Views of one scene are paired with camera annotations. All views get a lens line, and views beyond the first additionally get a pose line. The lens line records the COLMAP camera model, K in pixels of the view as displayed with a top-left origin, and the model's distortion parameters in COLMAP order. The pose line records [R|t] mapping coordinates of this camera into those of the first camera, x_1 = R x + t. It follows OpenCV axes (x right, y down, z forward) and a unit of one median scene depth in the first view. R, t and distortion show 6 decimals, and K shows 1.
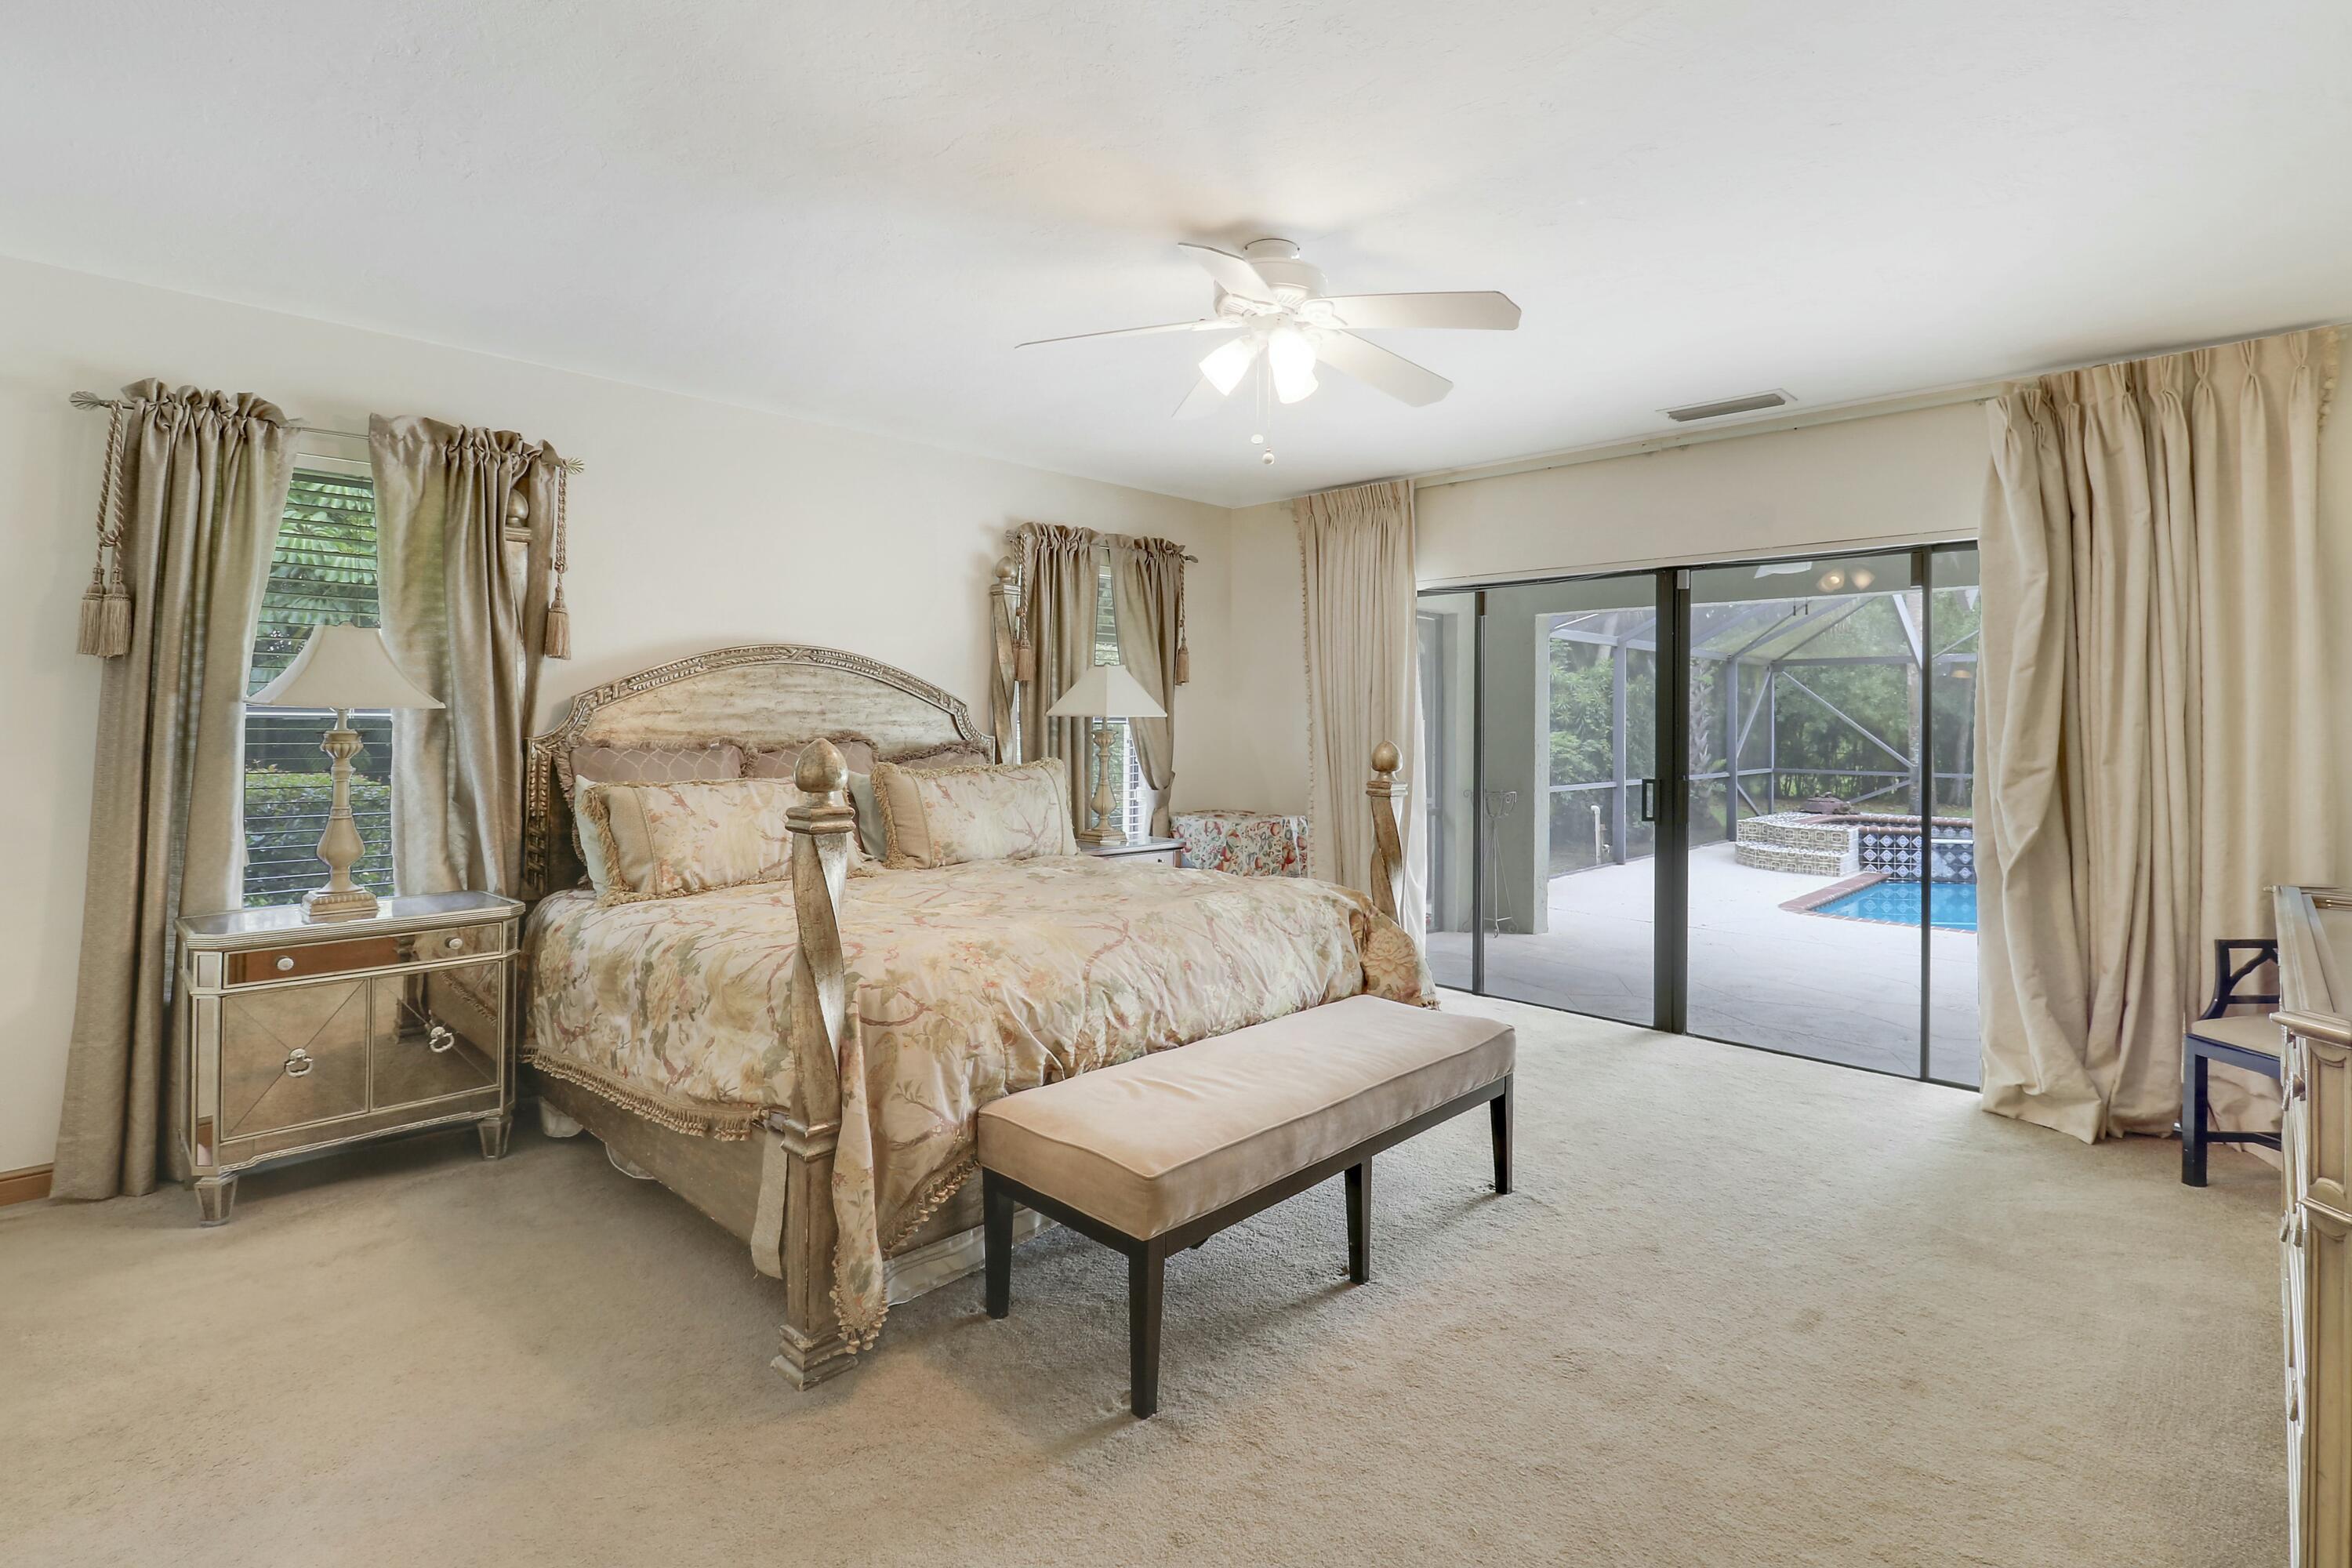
lens RADIAL K [[1076.5, 0, 1150.7], [0, 1076.5, 739.5], [0, 0, 1]] dist [-0.010037, -0.003370]
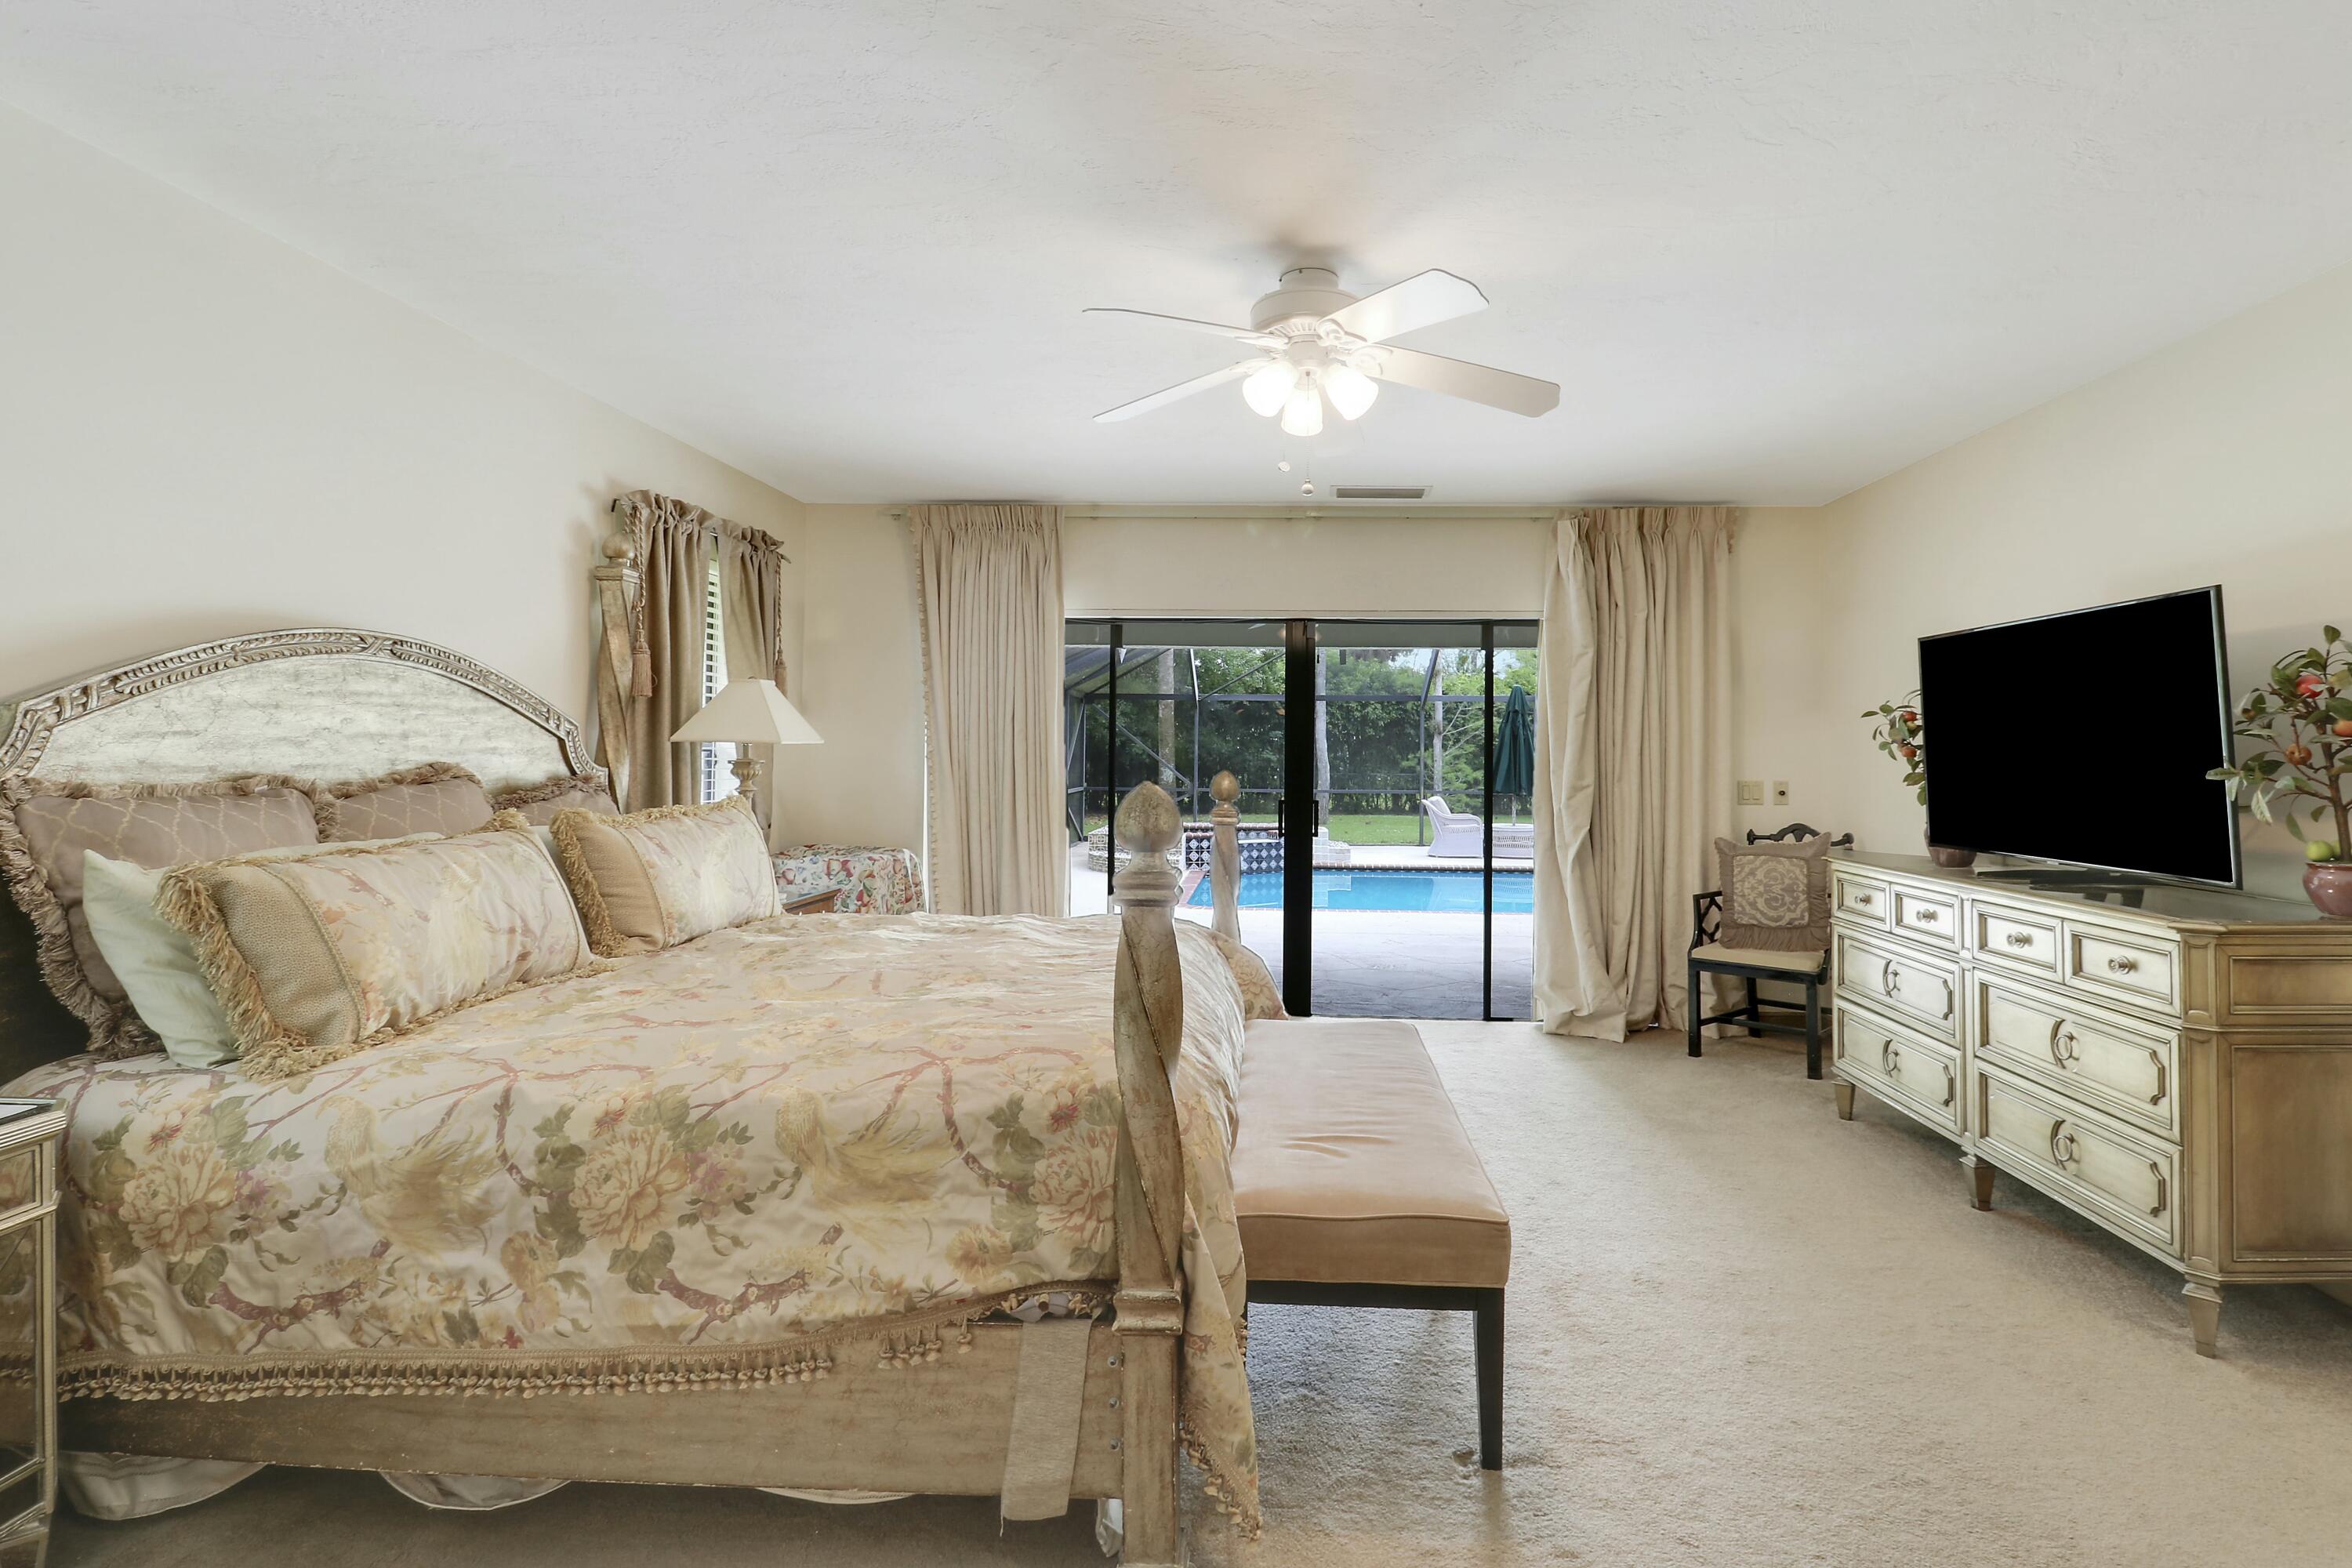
lens RADIAL K [[1076.5, 0, 1178.5], [0, 1076.5, 765.2], [0, 0, 1]] dist [-0.010037, -0.003370]
pose [[0.763675, -0.007816, 0.645553, -0.388072], [0.005811, 0.999969, 0.005233, -0.007808], [-0.645574, -0.000245, 0.763698, 0.199105]]
